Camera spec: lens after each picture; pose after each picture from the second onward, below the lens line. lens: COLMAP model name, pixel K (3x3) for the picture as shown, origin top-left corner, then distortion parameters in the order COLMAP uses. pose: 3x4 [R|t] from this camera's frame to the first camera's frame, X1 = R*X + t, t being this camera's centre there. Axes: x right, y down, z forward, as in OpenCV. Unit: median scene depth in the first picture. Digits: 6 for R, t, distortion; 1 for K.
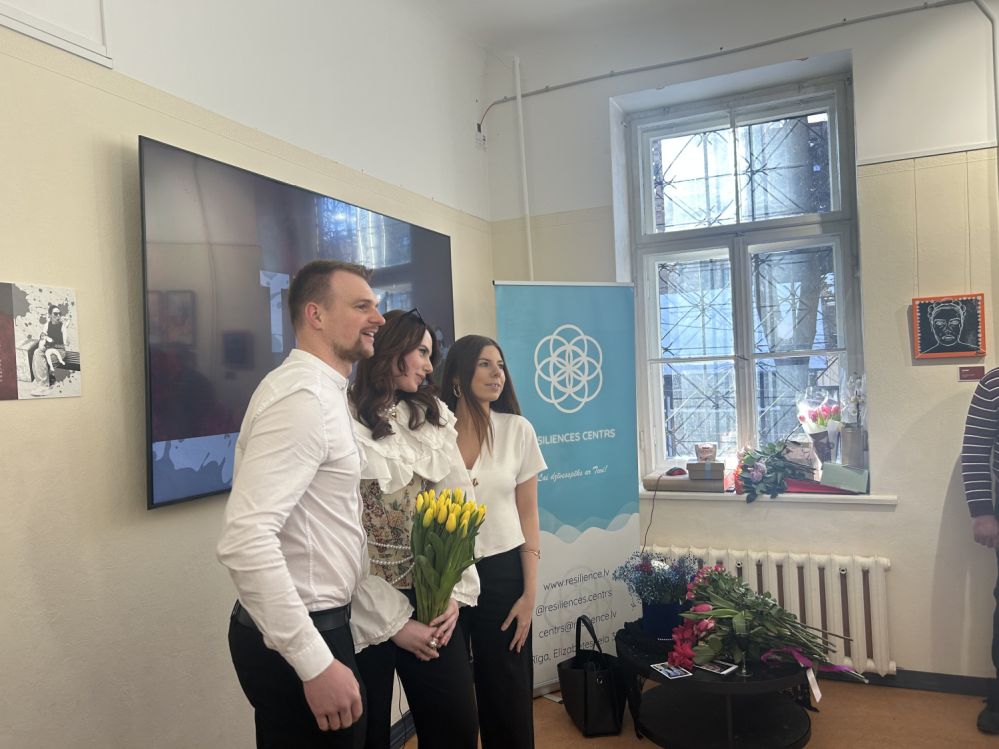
lens RADIAL K [[753.7, 0, 494.9], [0, 753.7, 376.6], [0, 0, 1]] dist [0.058526, -0.058895]
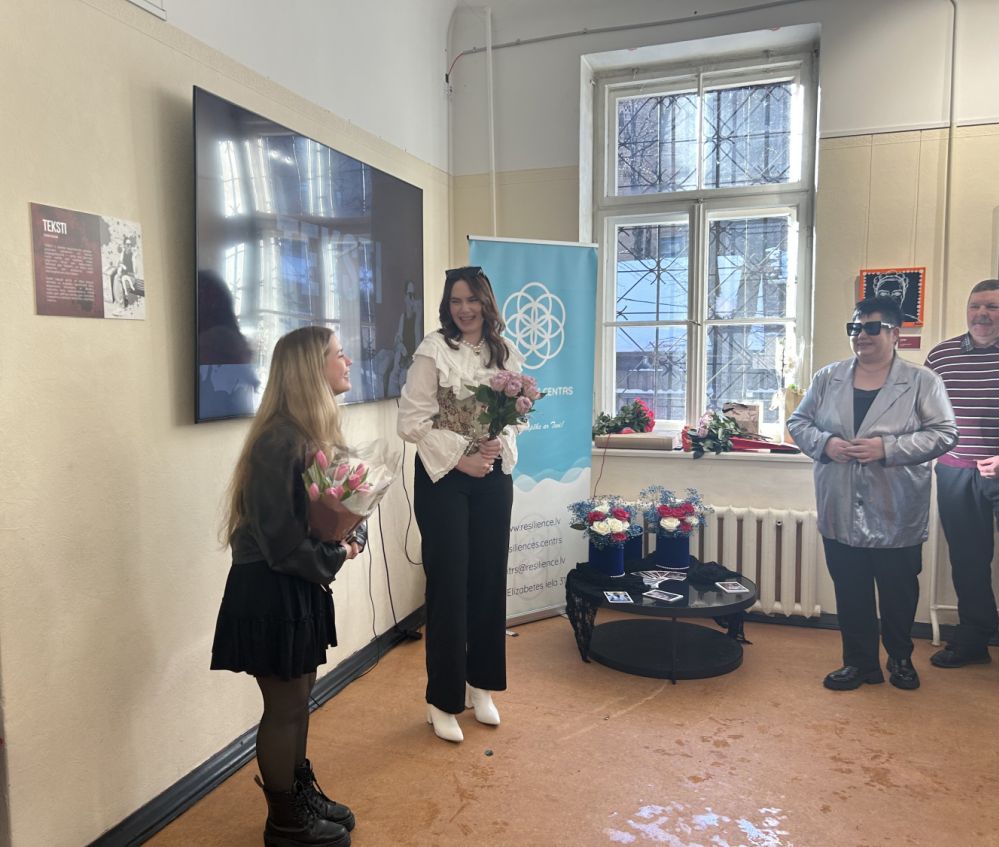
lens RADIAL K [[861.2, 0, 436.8], [0, 861.2, 418.0], [0, 0, 1]] dist [0.056724, -0.048811]
pose [[0.997608, 0.032338, 0.061098, -0.102323], [-0.036781, 0.996649, 0.073061, 0.034094], [-0.058531, -0.075133, 0.995454, -0.176875]]
